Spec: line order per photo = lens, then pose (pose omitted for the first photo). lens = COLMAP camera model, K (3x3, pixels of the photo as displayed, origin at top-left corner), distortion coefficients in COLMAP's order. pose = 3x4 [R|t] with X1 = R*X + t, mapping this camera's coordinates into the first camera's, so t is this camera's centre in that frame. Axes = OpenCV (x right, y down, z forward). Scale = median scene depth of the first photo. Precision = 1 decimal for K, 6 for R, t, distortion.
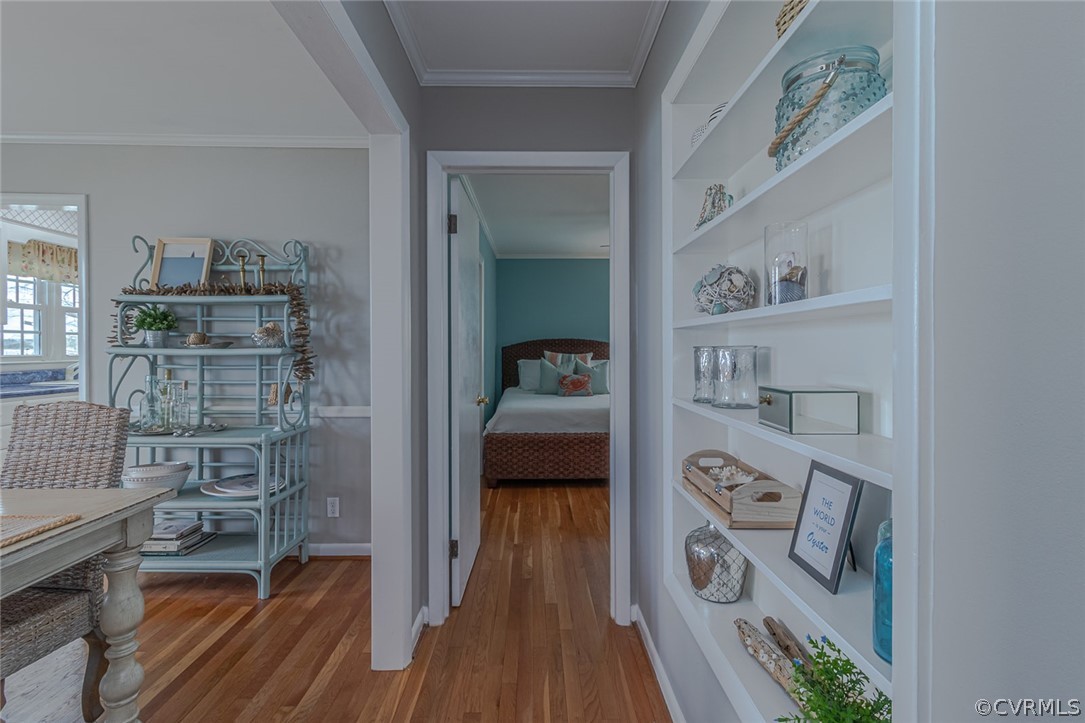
lens RADIAL K [[508.0, 0, 540.9], [0, 508.0, 351.6], [0, 0, 1]] dist [0.000101, -0.000115]
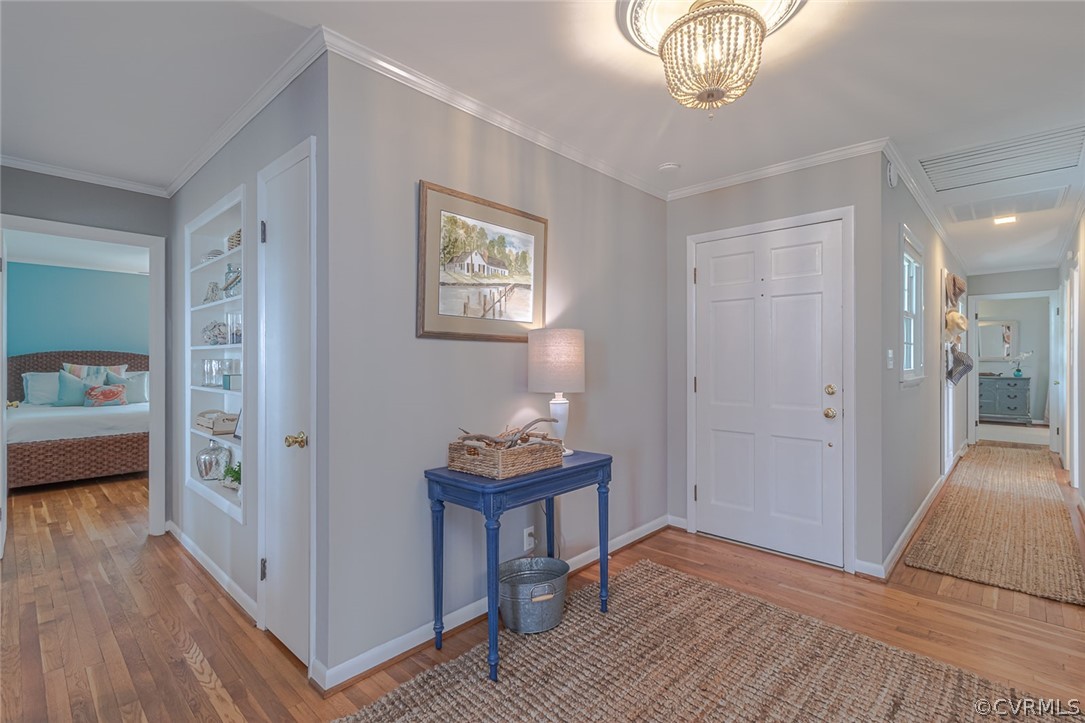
lens RADIAL K [[506.1, 0, 545.6], [0, 506.1, 358.7], [0, 0, 1]] dist [0.001924, 0.000873]
pose [[0.695198, 0.002394, 0.718814, -0.070551], [0.005001, 0.999954, -0.008168, 0.004096], [-0.718801, 0.009273, 0.695154, -0.490506]]
